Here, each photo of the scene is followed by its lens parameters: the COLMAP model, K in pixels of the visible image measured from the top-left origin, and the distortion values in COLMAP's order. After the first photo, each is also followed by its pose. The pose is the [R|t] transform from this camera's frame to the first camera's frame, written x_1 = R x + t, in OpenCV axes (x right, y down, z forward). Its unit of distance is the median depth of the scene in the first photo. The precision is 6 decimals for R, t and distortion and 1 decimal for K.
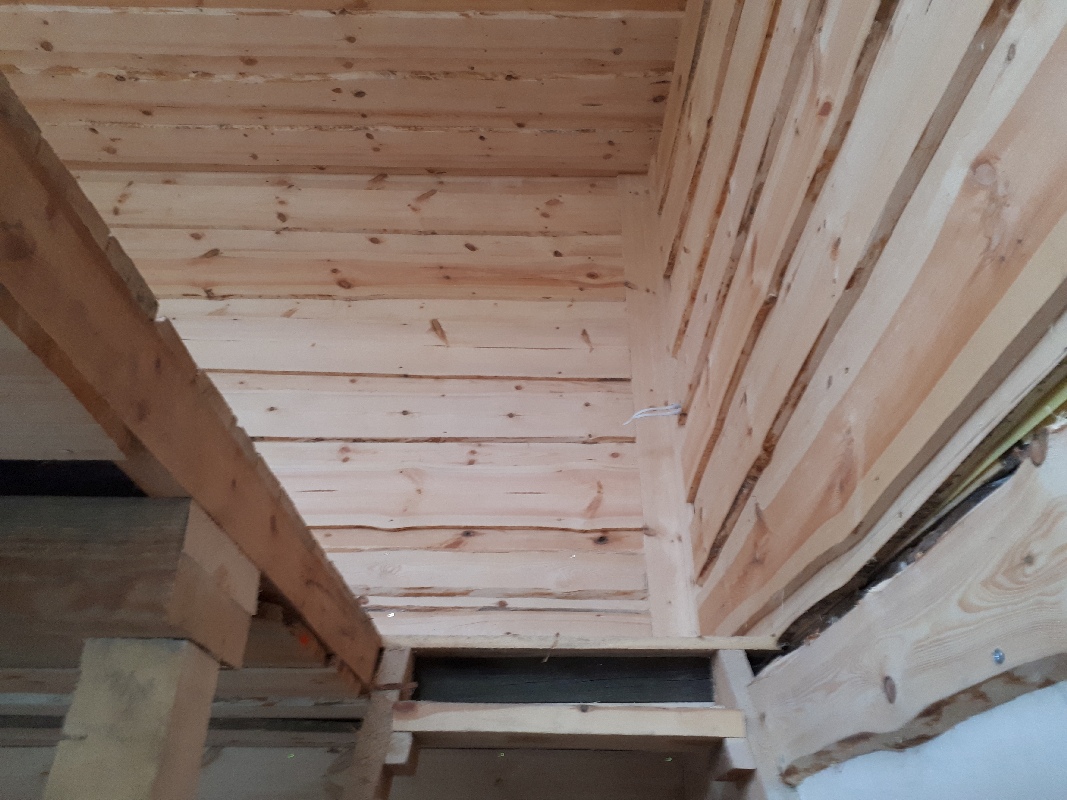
lens RADIAL K [[837.4, 0, 534.9], [0, 837.4, 387.6], [0, 0, 1]] dist [0.050354, -0.051670]
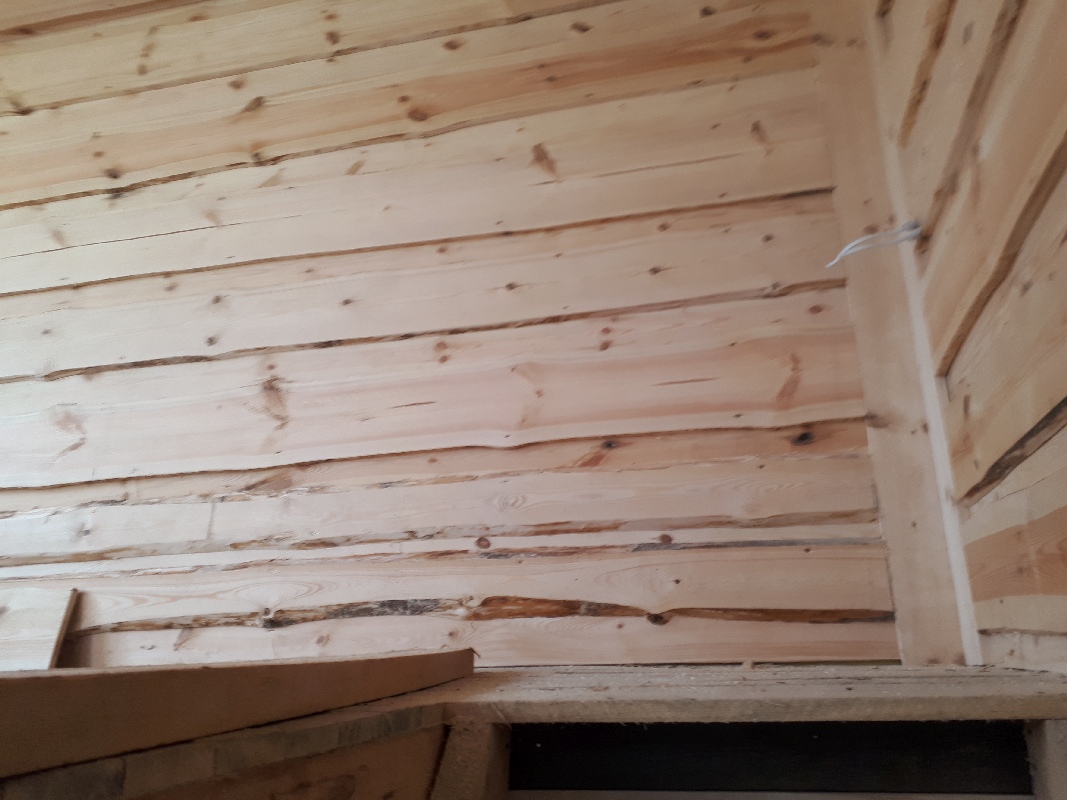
lens RADIAL K [[837.4, 0, 526.4], [0, 837.4, 407.0], [0, 0, 1]] dist [0.050354, -0.051670]
pose [[0.964362, -0.090226, -0.248726, 0.031270], [0.148389, 0.962736, 0.226099, -0.031702], [0.219057, -0.254950, 0.941815, 0.276767]]
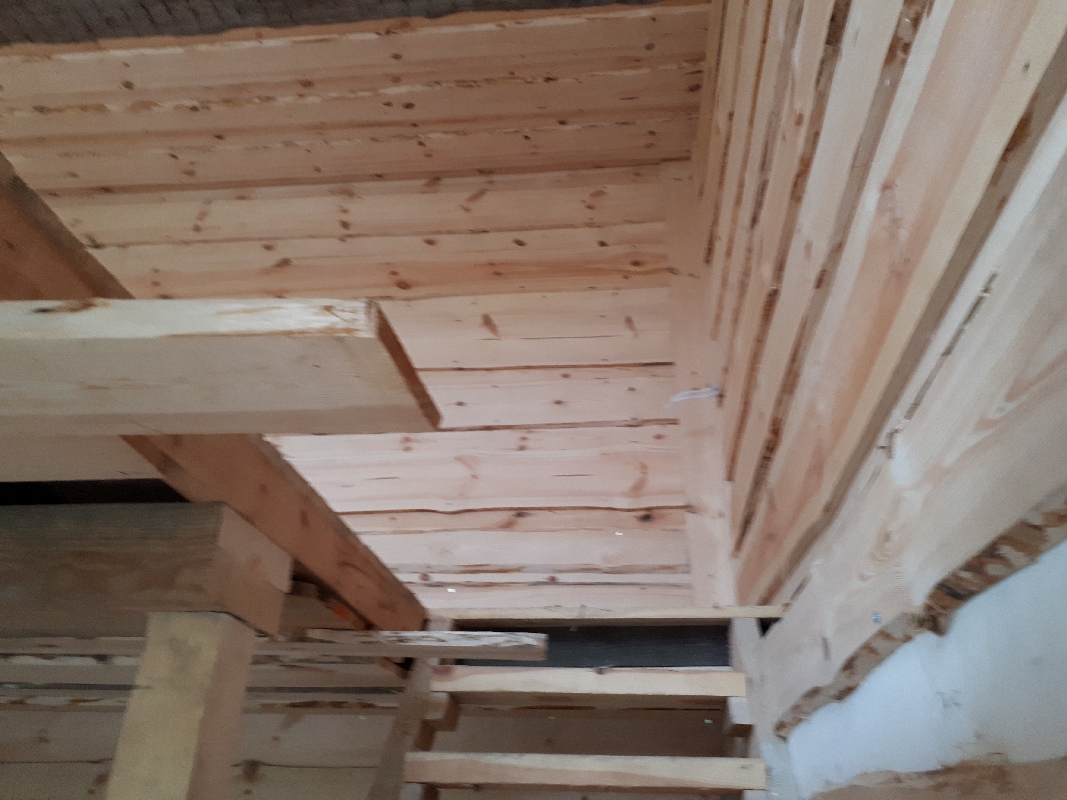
lens RADIAL K [[837.4, 0, 539.2], [0, 837.4, 379.4], [0, 0, 1]] dist [0.050354, -0.051670]
pose [[0.994285, -0.040029, -0.098971, 0.052775], [0.041907, 0.998977, 0.016966, -0.014759], [0.098190, -0.021017, 0.994946, -0.057394]]
